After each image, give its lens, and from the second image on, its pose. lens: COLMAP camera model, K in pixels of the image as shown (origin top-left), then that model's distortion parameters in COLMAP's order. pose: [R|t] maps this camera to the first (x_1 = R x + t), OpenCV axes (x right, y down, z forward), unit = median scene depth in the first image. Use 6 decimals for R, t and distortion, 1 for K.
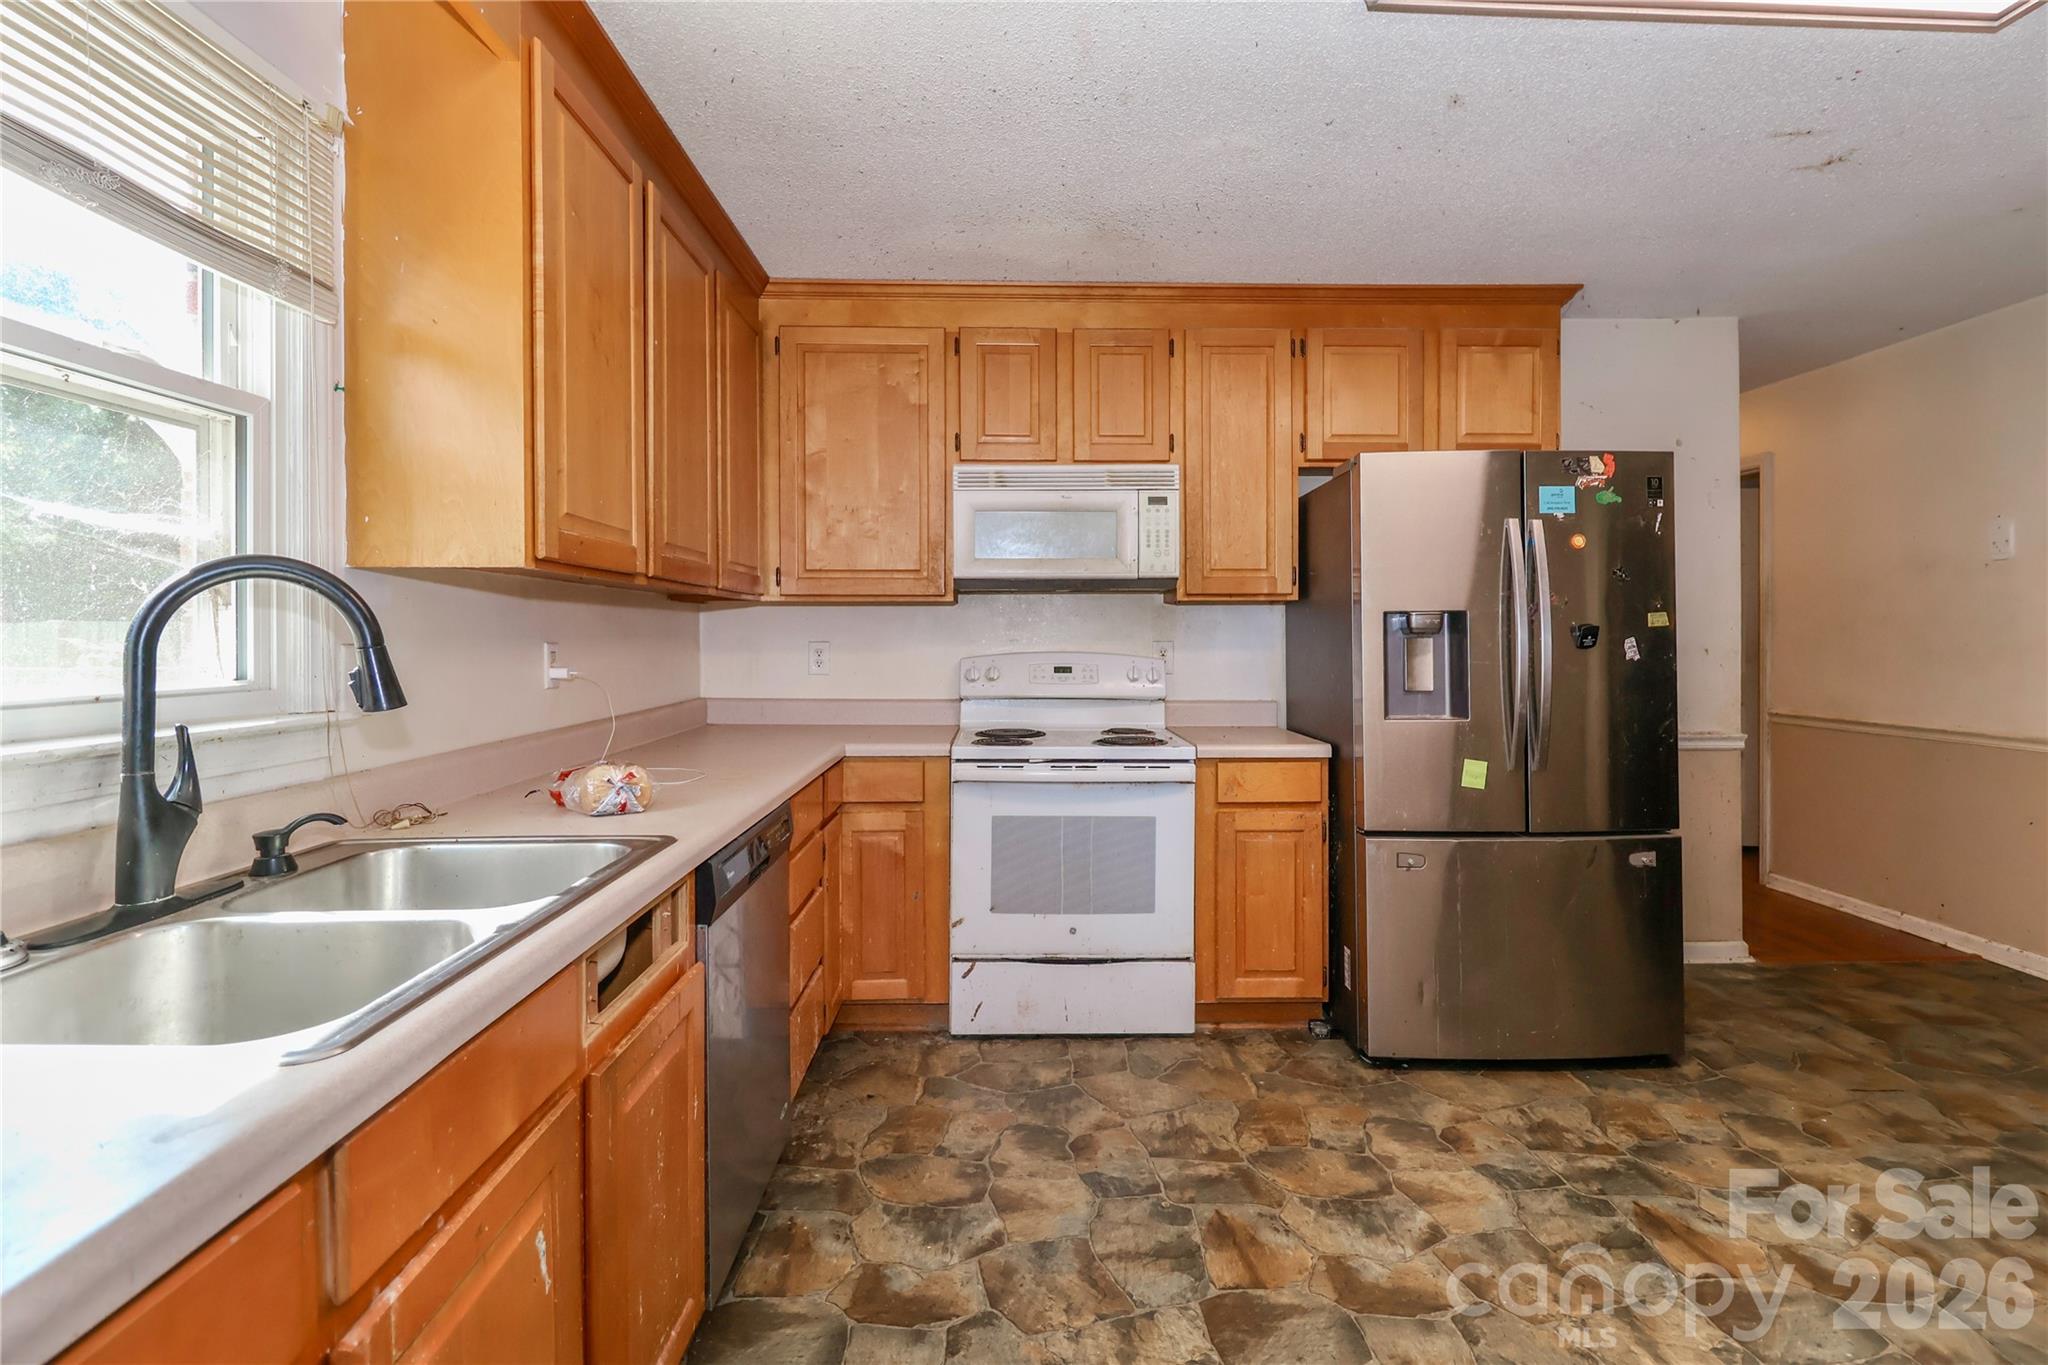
lens RADIAL K [[951.8, 0, 1037.7], [0, 951.8, 632.8], [0, 0, 1]] dist [0.014716, -0.011650]
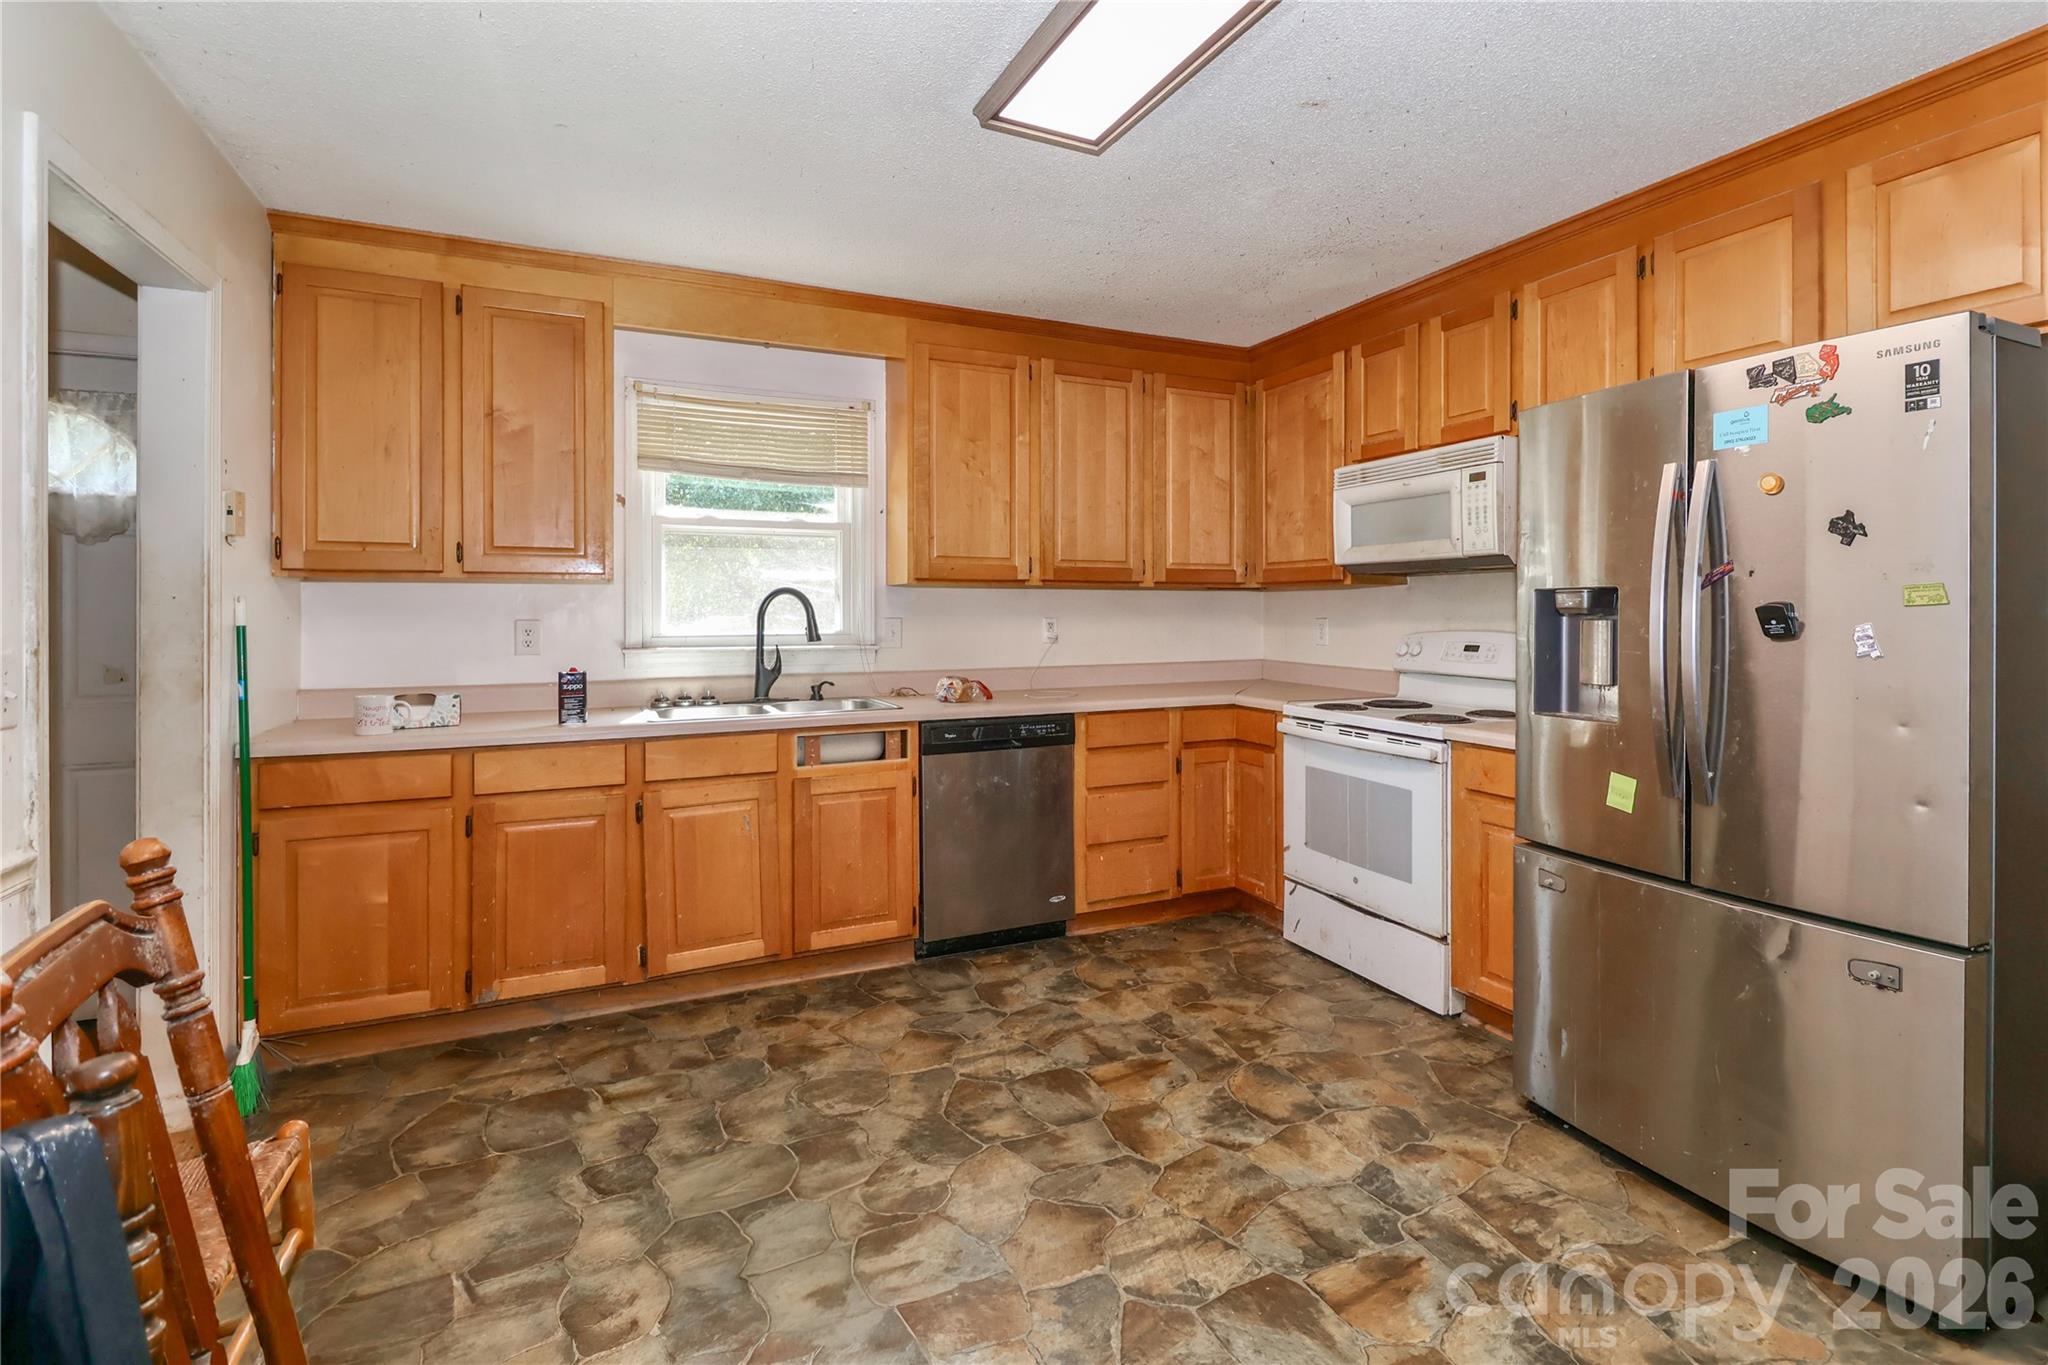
lens RADIAL K [[964.0, 0, 1089.8], [0, 964.0, 605.0], [0, 0, 1]] dist [0.000780, 0.000073]
pose [[0.425220, -0.002928, -0.905085, 0.928940], [0.001775, 0.999996, -0.002401, -0.006426], [0.905088, -0.000585, 0.425223, 0.242118]]
